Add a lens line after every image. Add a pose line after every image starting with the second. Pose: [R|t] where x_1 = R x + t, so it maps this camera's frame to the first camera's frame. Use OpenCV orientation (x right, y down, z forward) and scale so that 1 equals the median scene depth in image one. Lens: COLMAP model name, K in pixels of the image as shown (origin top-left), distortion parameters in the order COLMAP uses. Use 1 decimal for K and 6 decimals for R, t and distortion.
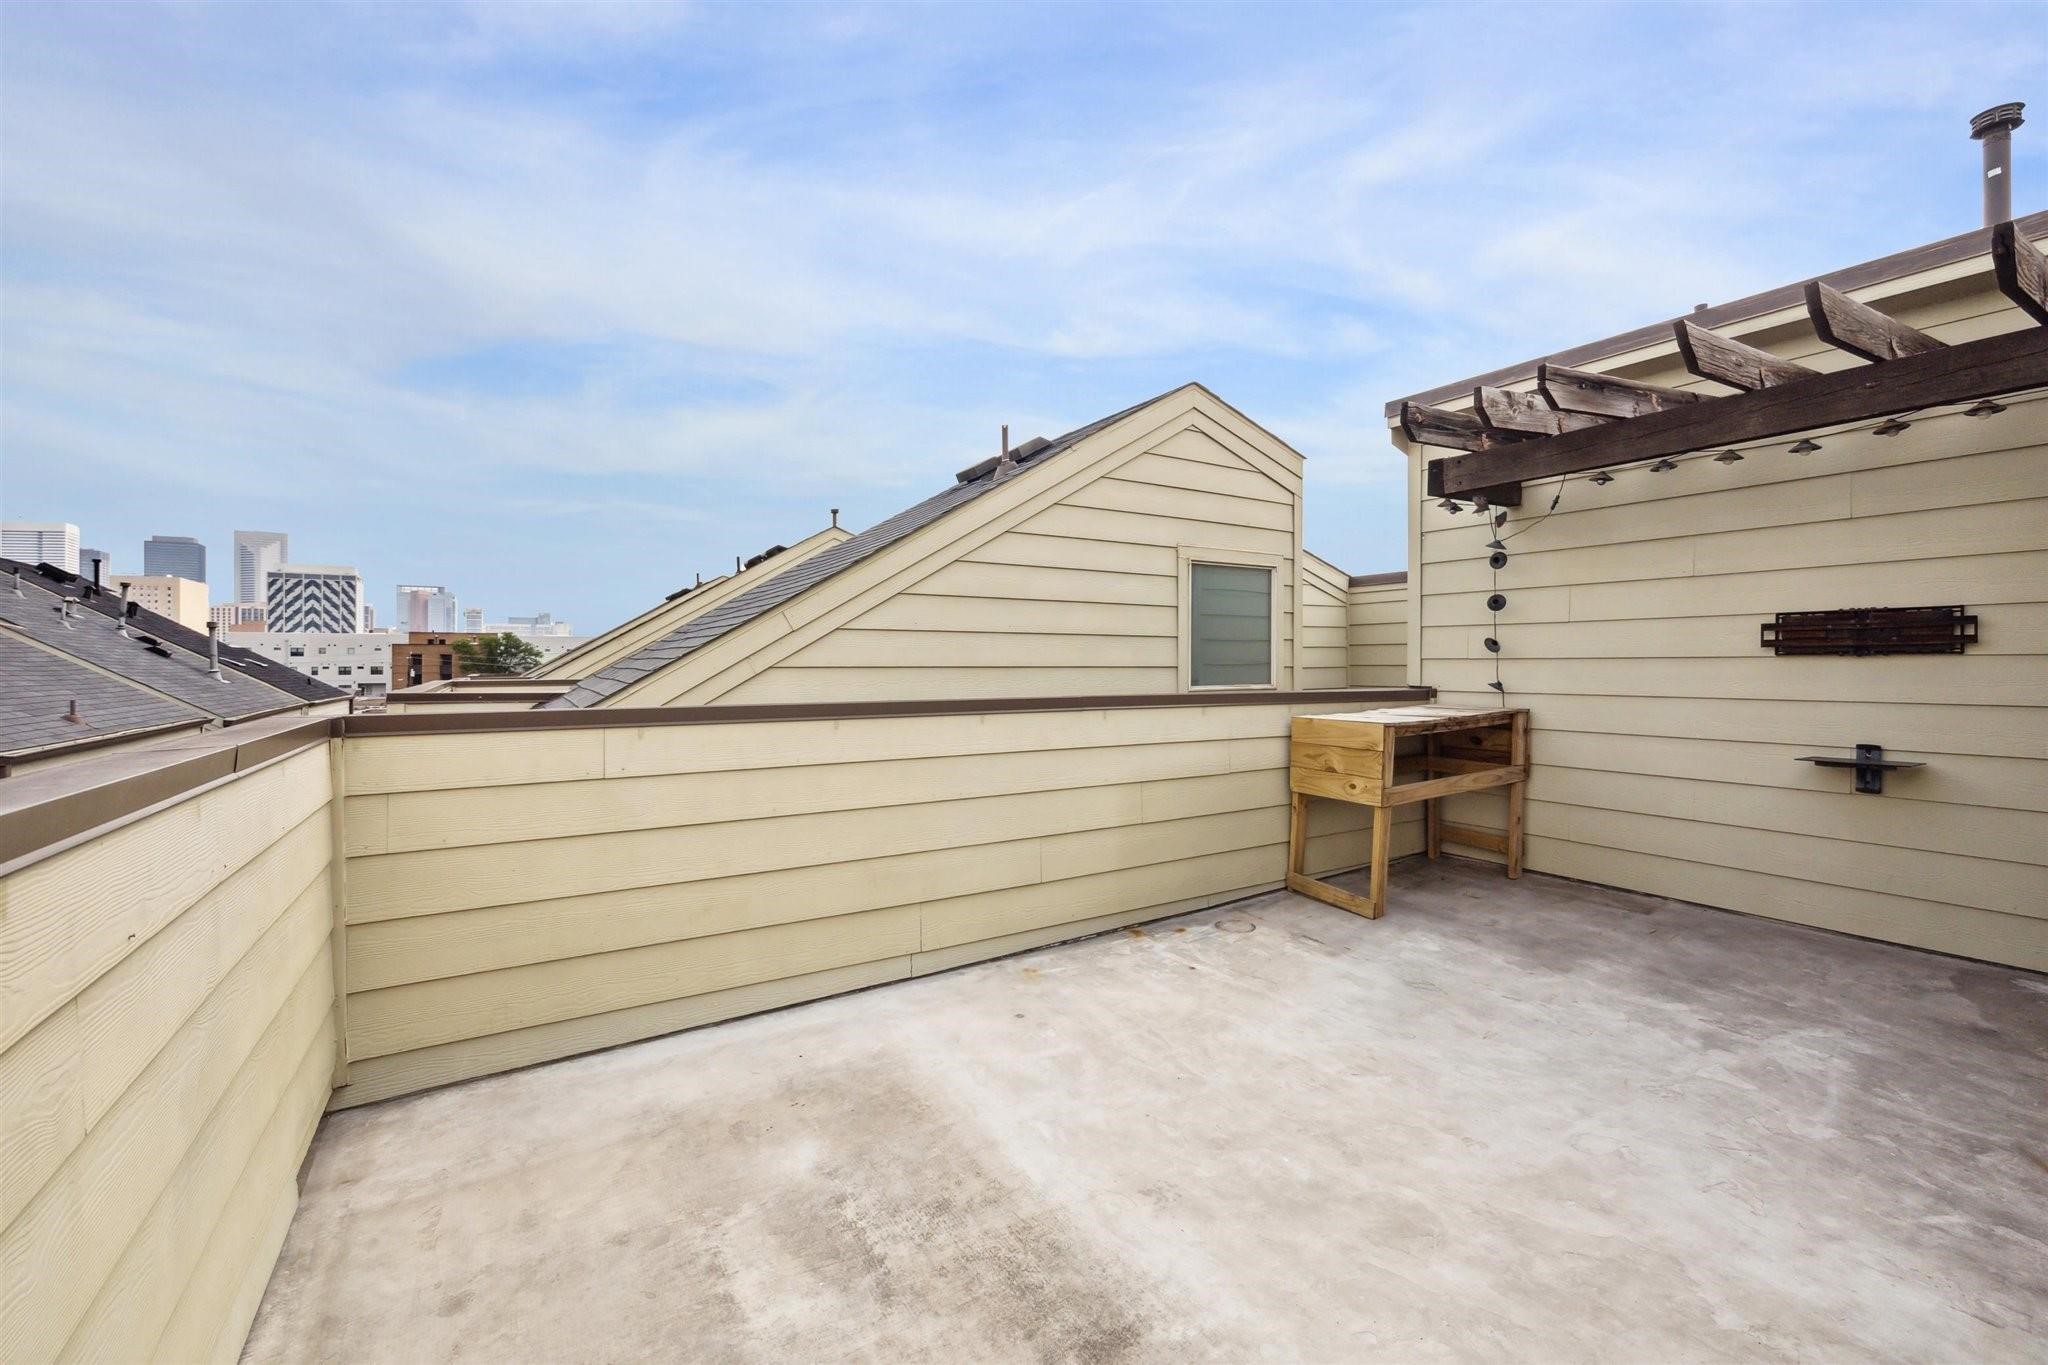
lens RADIAL K [[835.4, 0, 1024.0], [0, 835.4, 682.5], [0, 0, 1]] dist [0.001621, -0.000058]
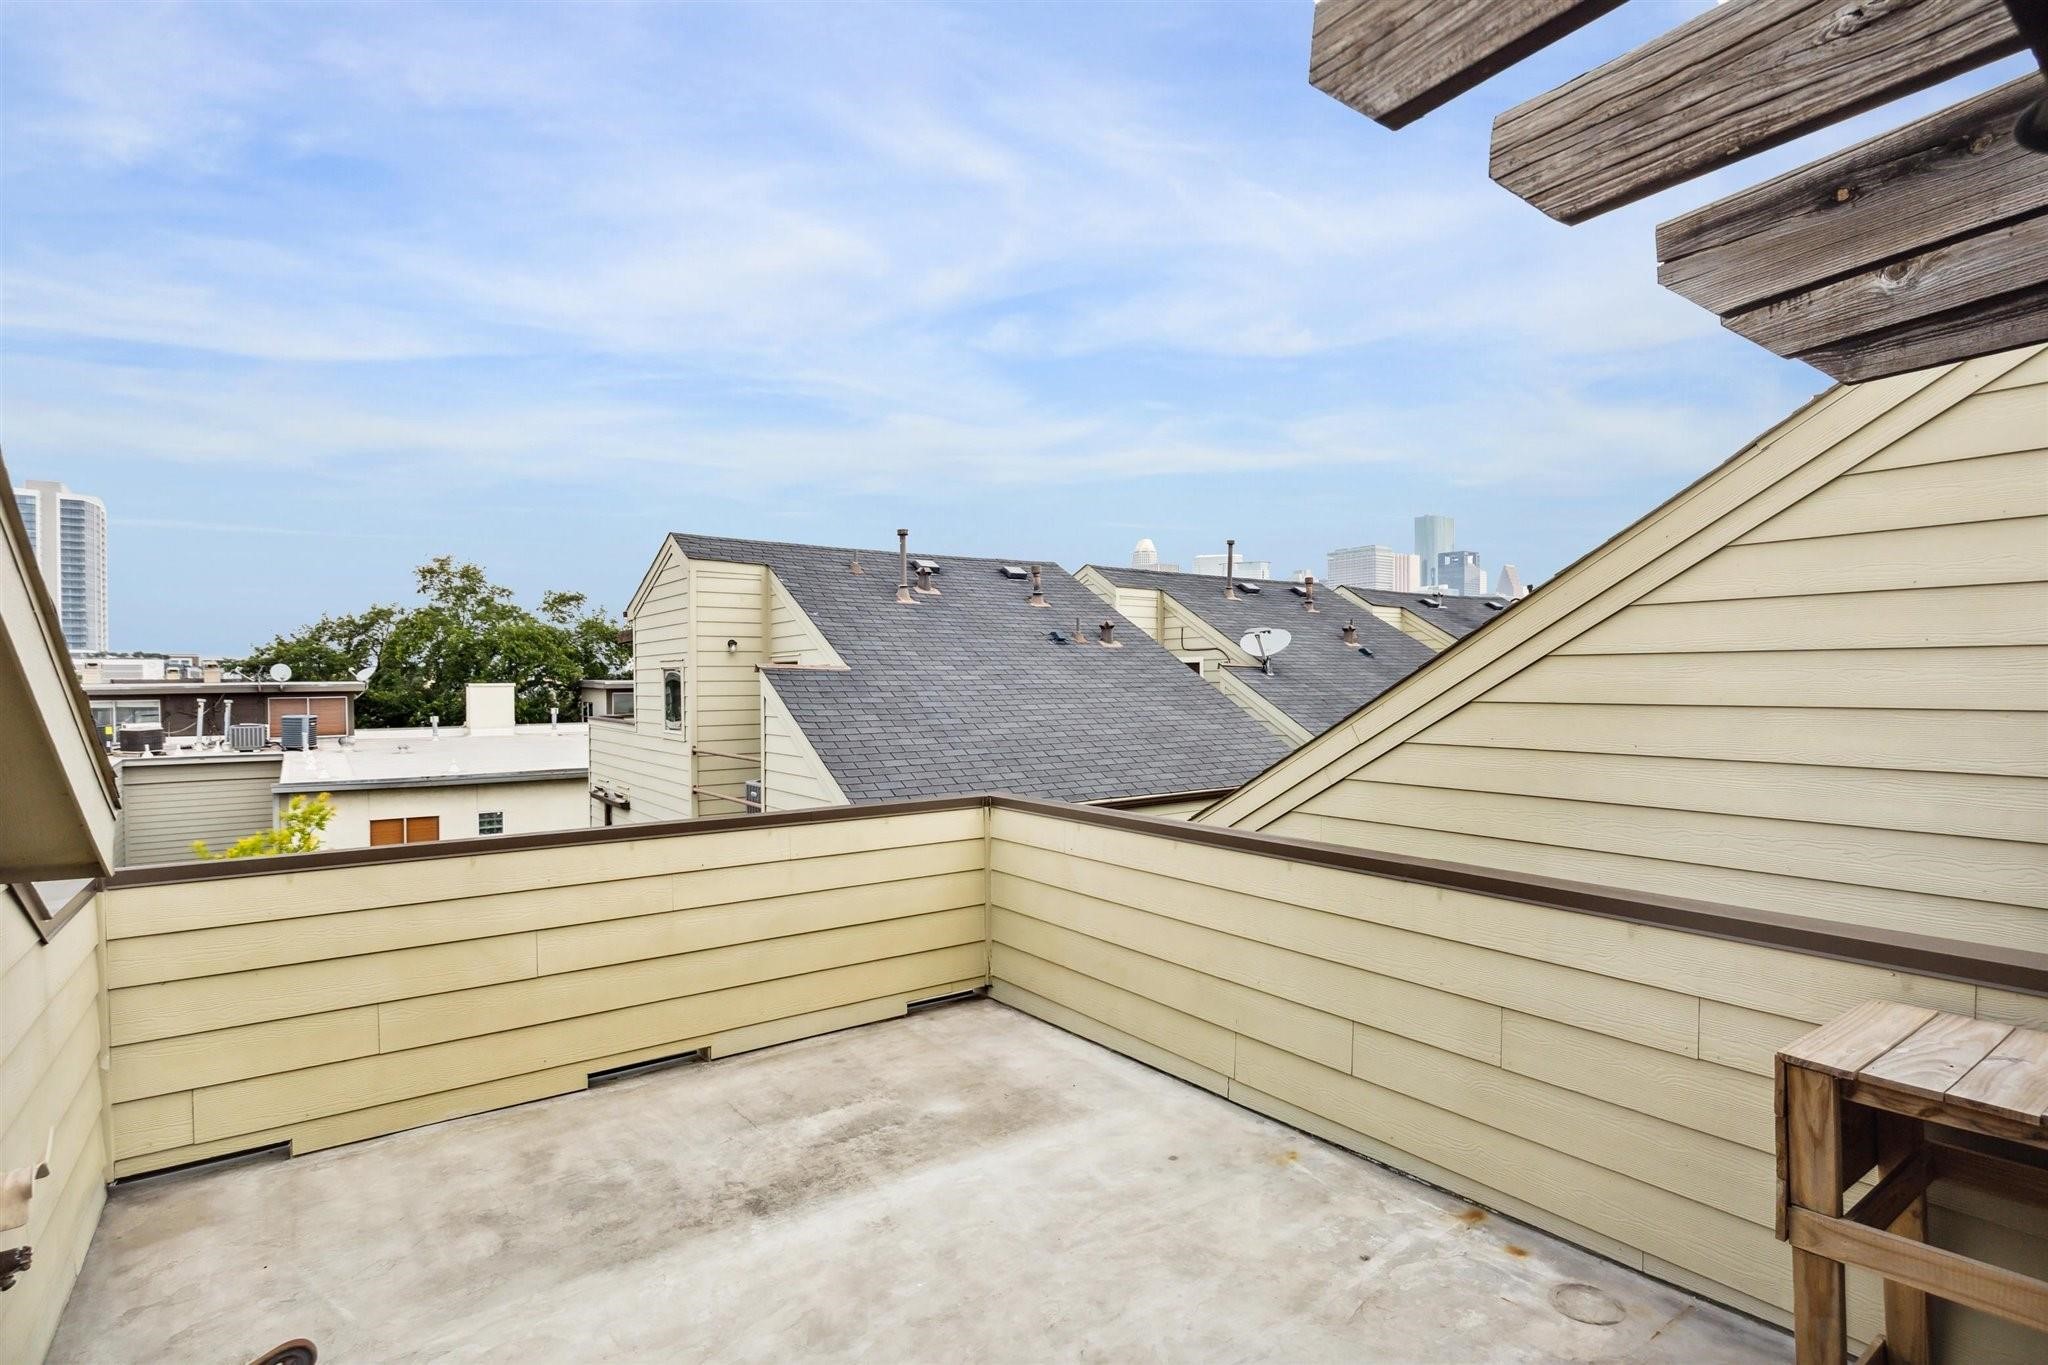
lens RADIAL K [[1006.9, 0, 1082.0], [0, 1006.9, 684.6], [0, 0, 1]] dist [-0.008974, -0.000873]
pose [[0.101498, 0.009072, -0.994794, 0.753487], [-0.012542, 0.999891, 0.007838, -0.117893], [0.994757, 0.011681, 0.101601, 0.476138]]
